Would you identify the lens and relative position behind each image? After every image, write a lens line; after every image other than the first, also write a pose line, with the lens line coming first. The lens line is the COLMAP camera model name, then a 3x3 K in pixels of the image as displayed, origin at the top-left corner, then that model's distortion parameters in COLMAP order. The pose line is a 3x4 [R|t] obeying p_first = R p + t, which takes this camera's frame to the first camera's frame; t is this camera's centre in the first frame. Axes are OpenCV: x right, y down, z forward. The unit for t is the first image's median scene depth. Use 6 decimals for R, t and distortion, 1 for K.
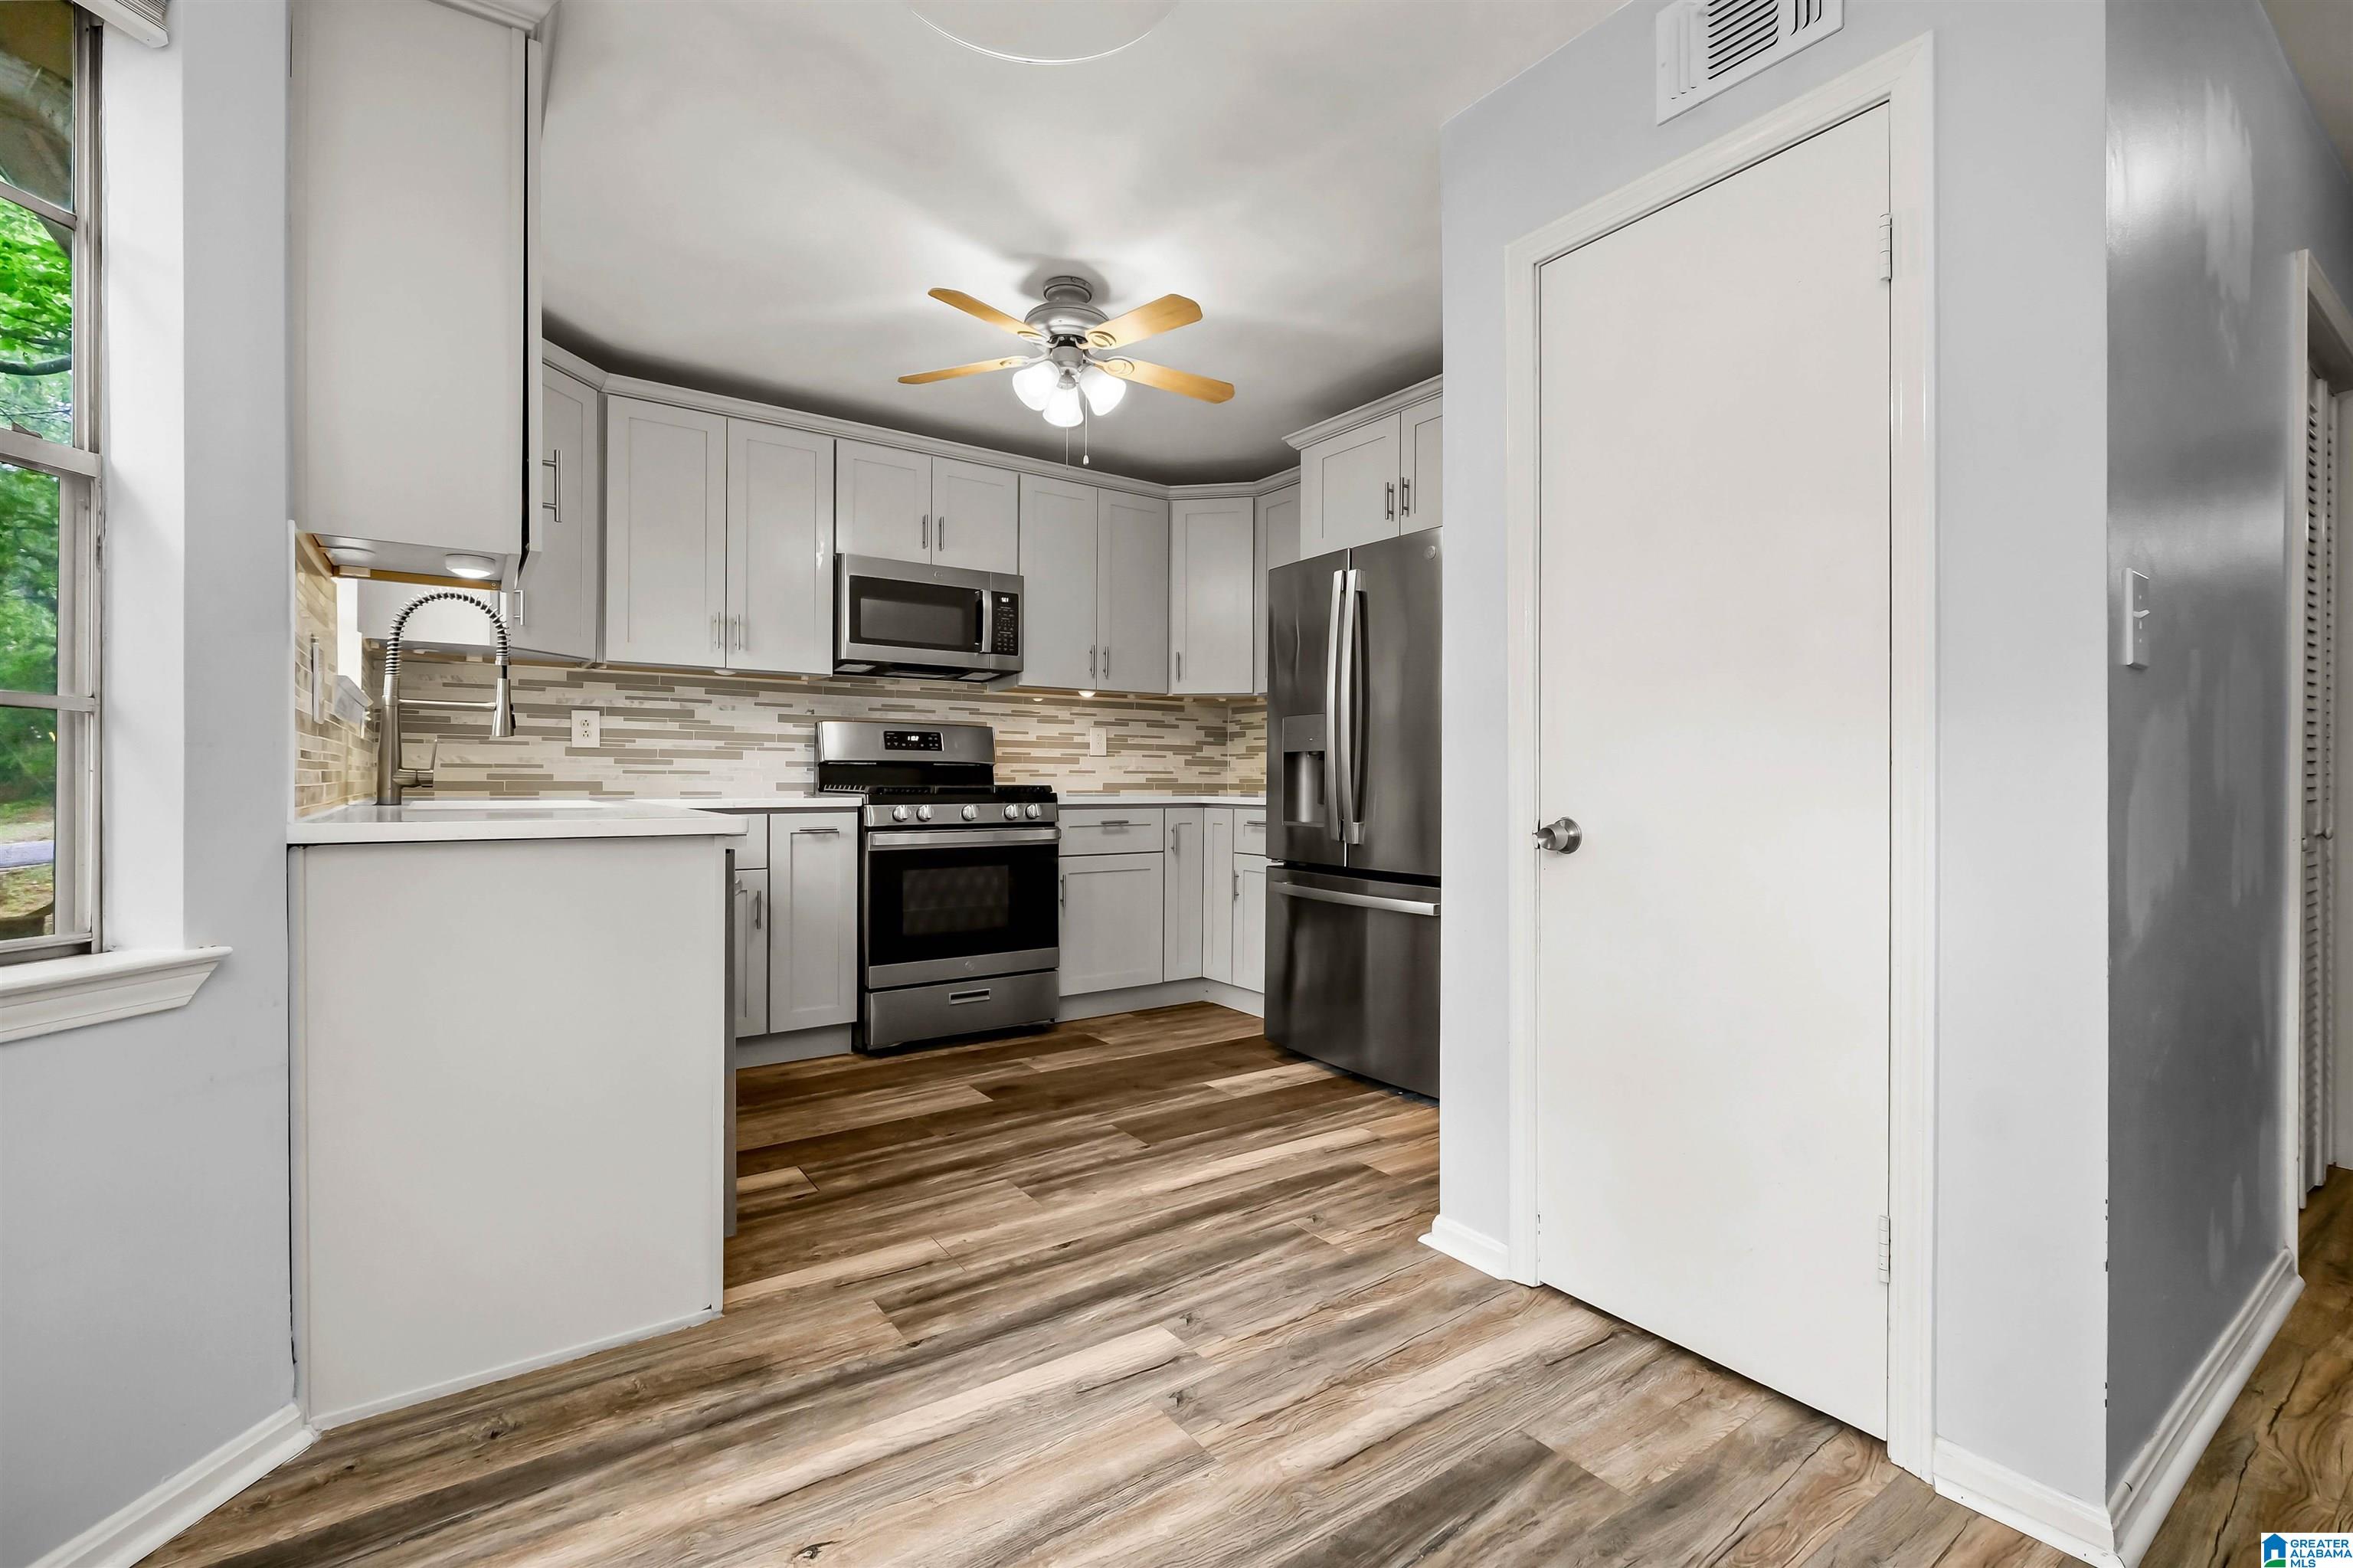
lens RADIAL K [[1039.4, 0, 1180.7], [0, 1039.4, 778.7], [0, 0, 1]] dist [-0.000983, 0.000709]
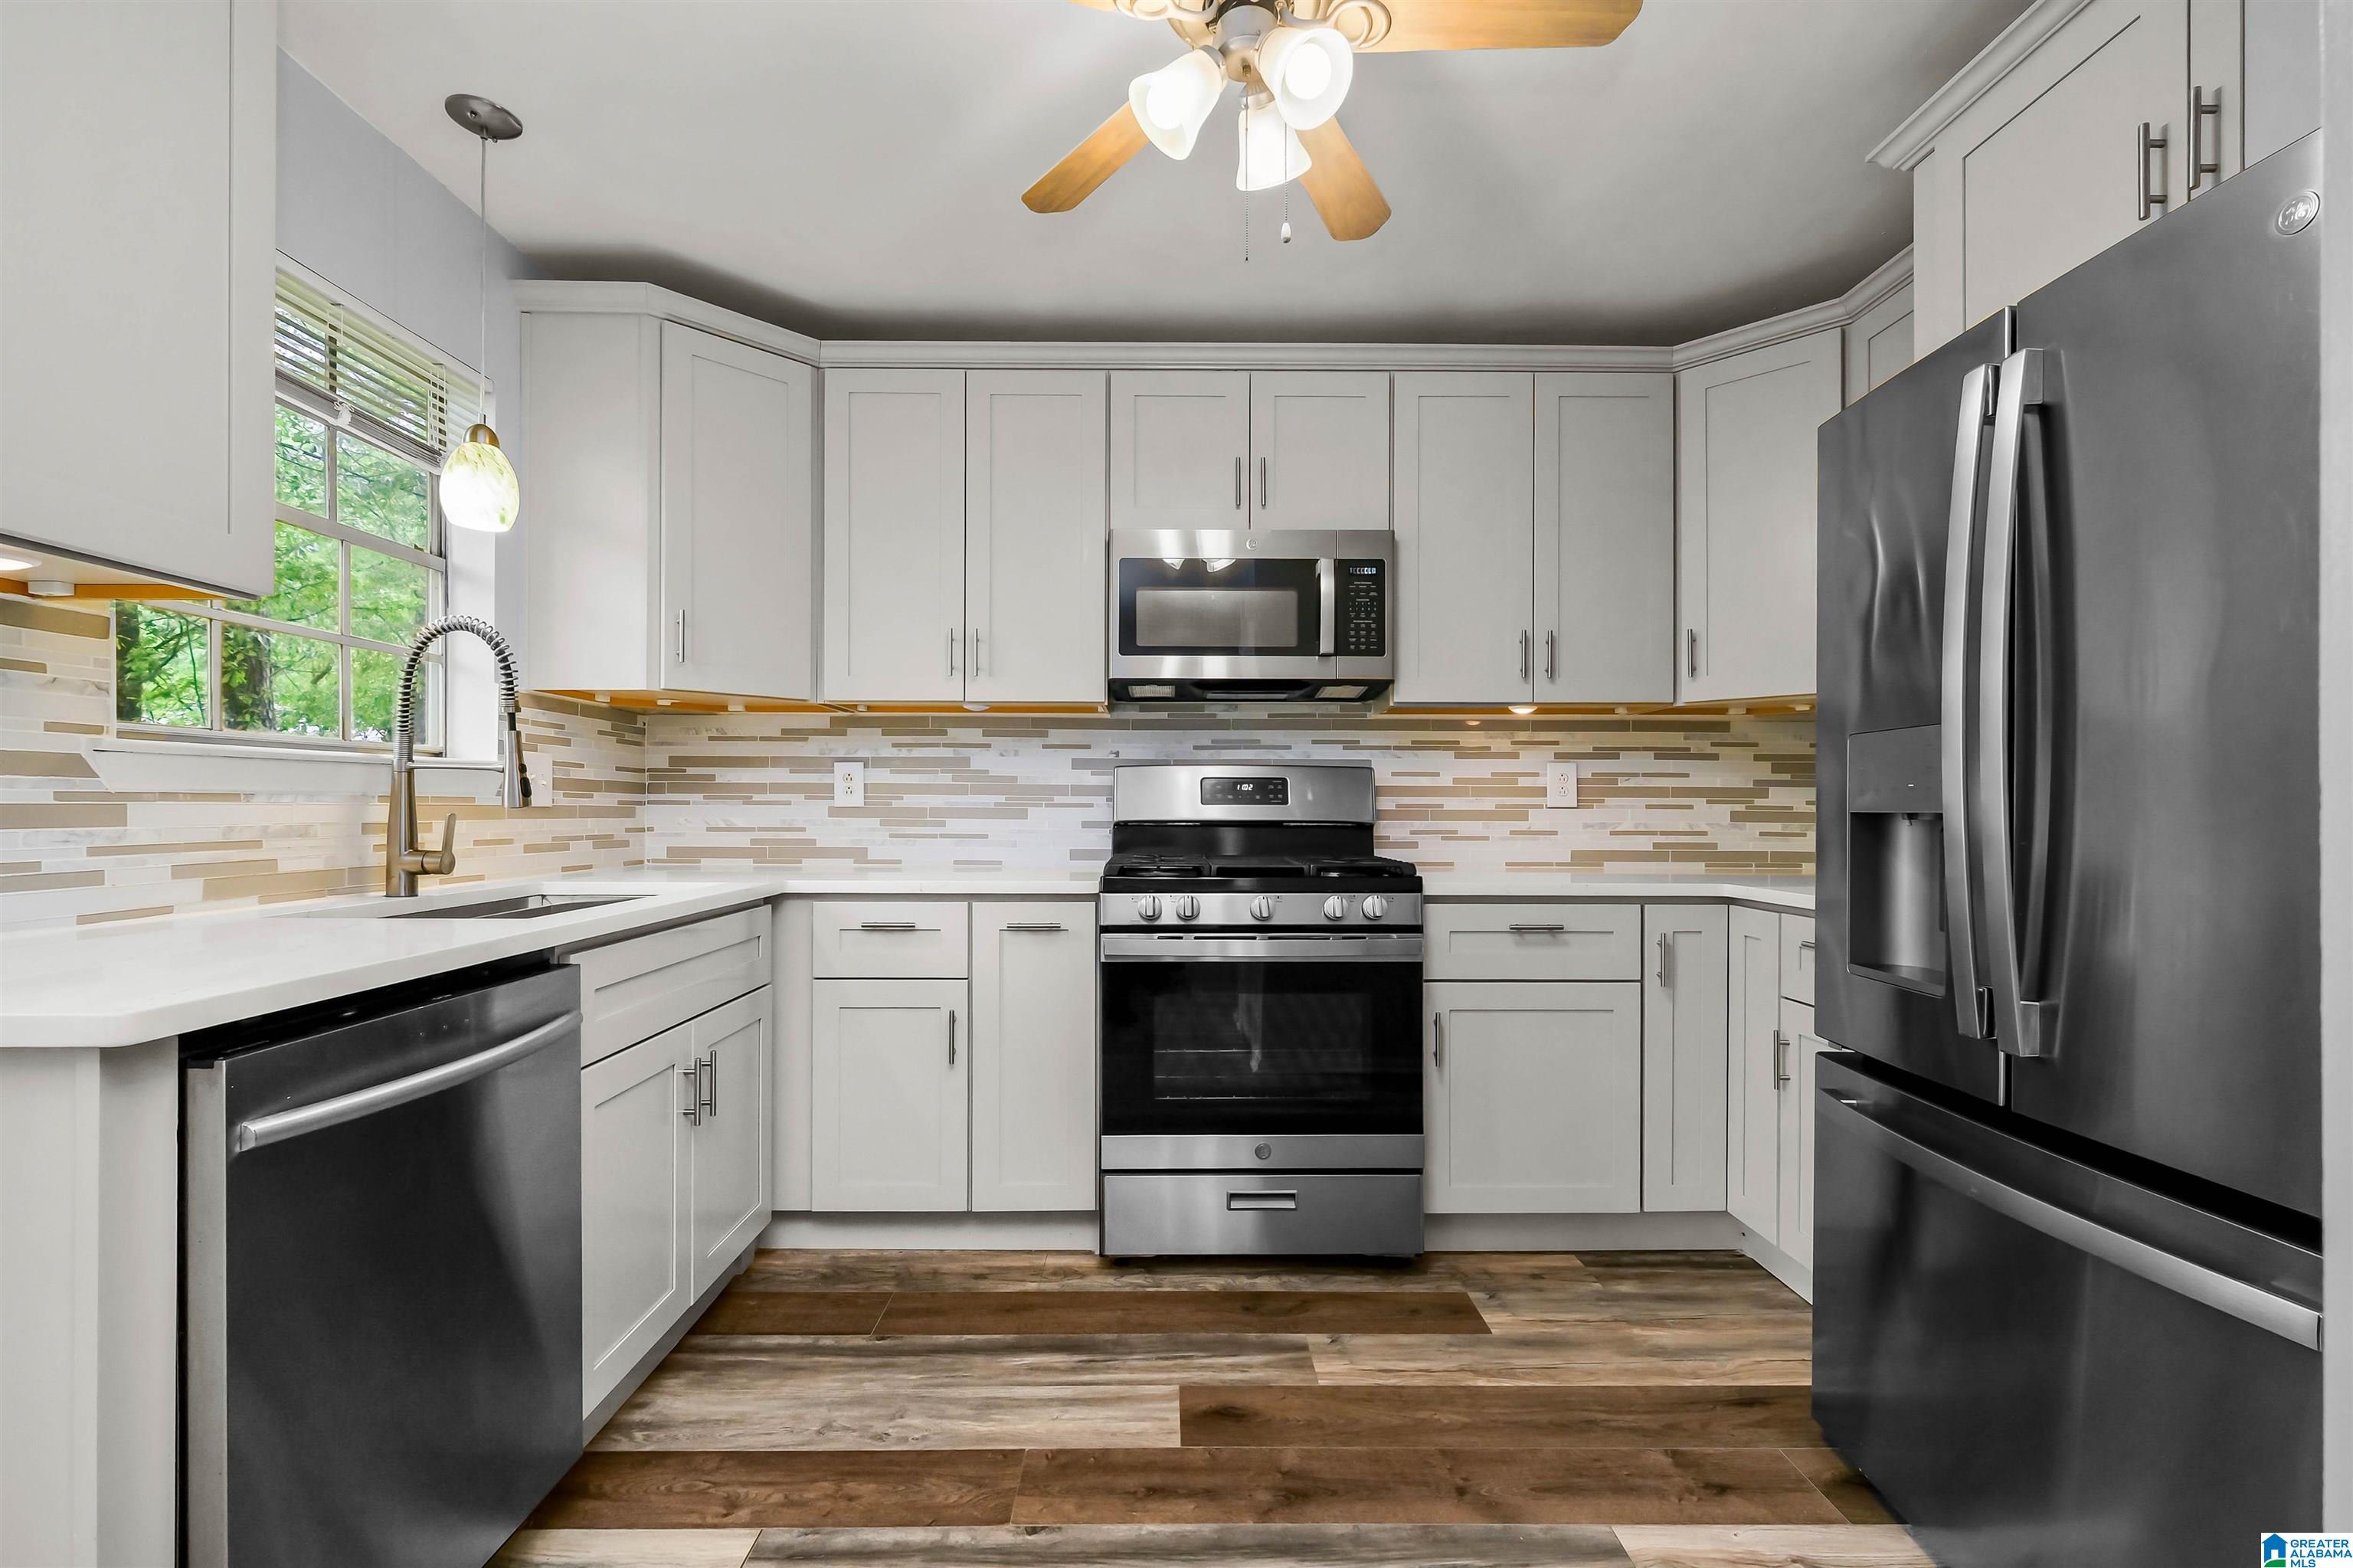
lens RADIAL K [[1039.4, 0, 1180.9], [0, 1039.4, 799.7], [0, 0, 1]] dist [-0.000983, 0.000709]
pose [[0.820927, -0.006321, -0.570998, 0.113731], [0.000244, 0.999943, -0.010719, -0.024993], [0.571033, 0.008660, 0.820881, 0.438954]]
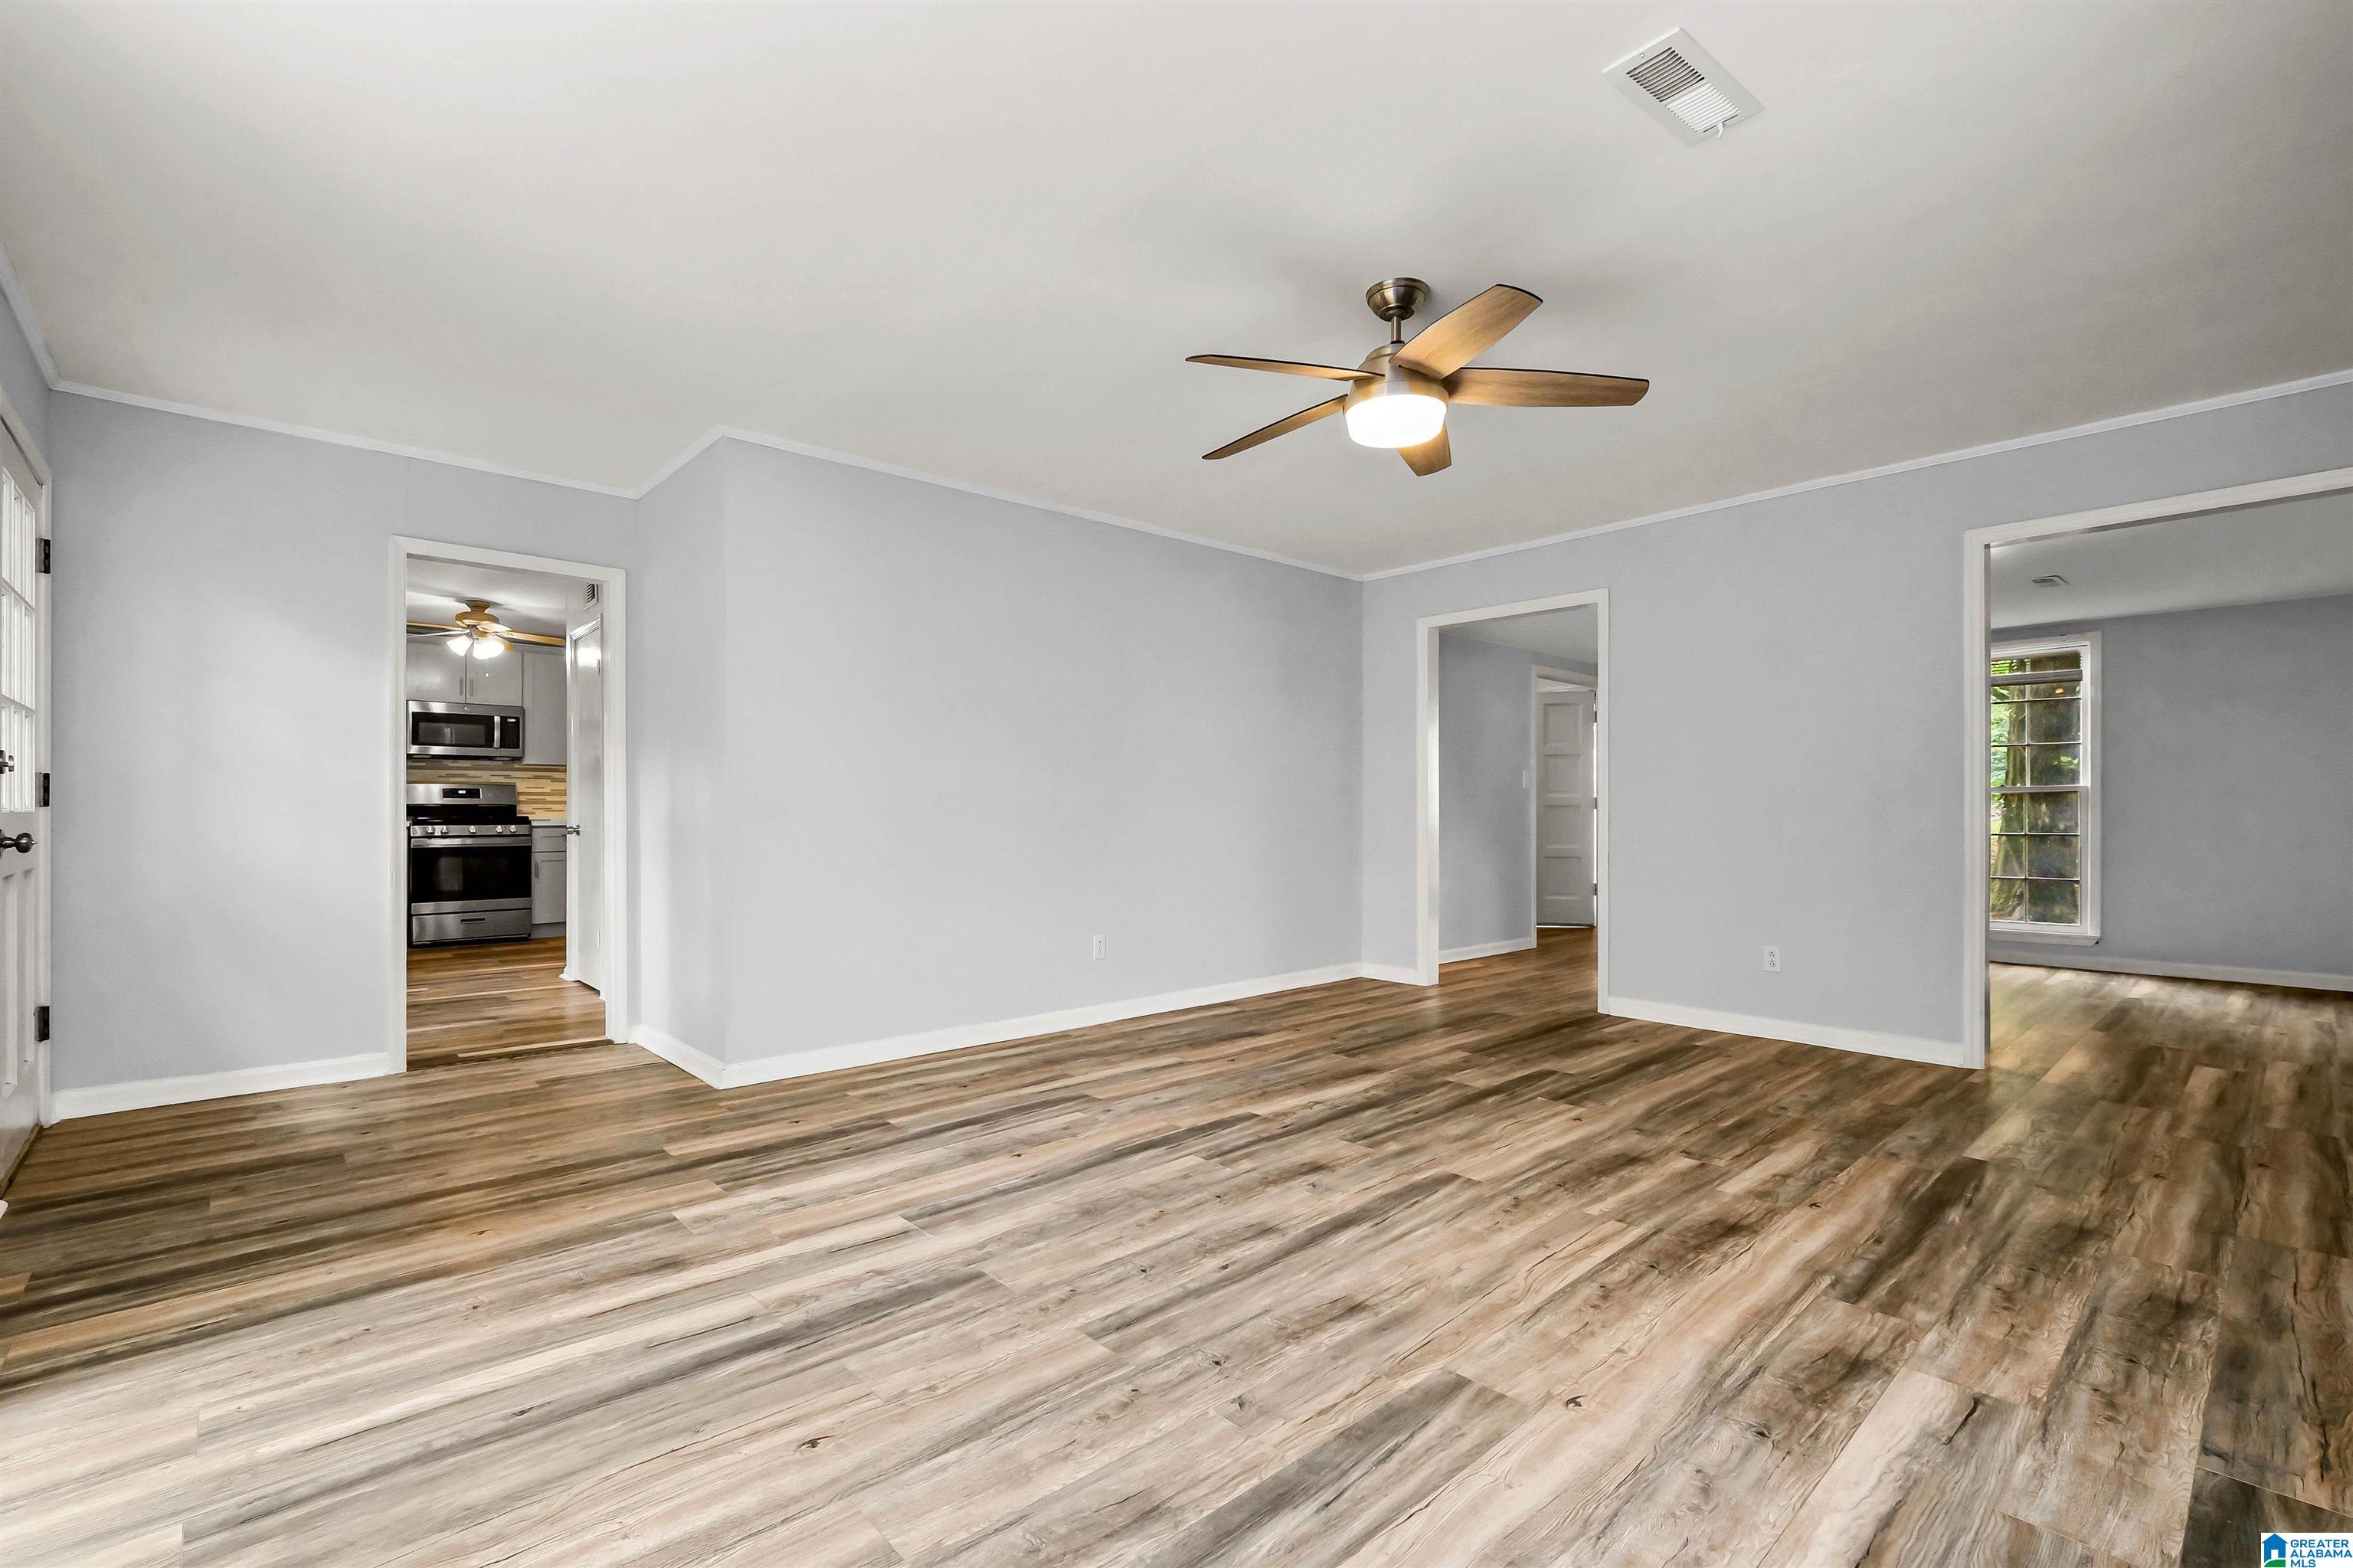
lens RADIAL K [[1039.4, 0, 1178.8], [0, 1039.4, 800.8], [0, 0, 1]] dist [-0.000983, 0.000709]
pose [[0.992709, -0.006760, 0.120349, 0.894321], [0.008394, 0.999879, -0.013075, 0.014949], [-0.120246, 0.013990, 0.992646, -1.147785]]
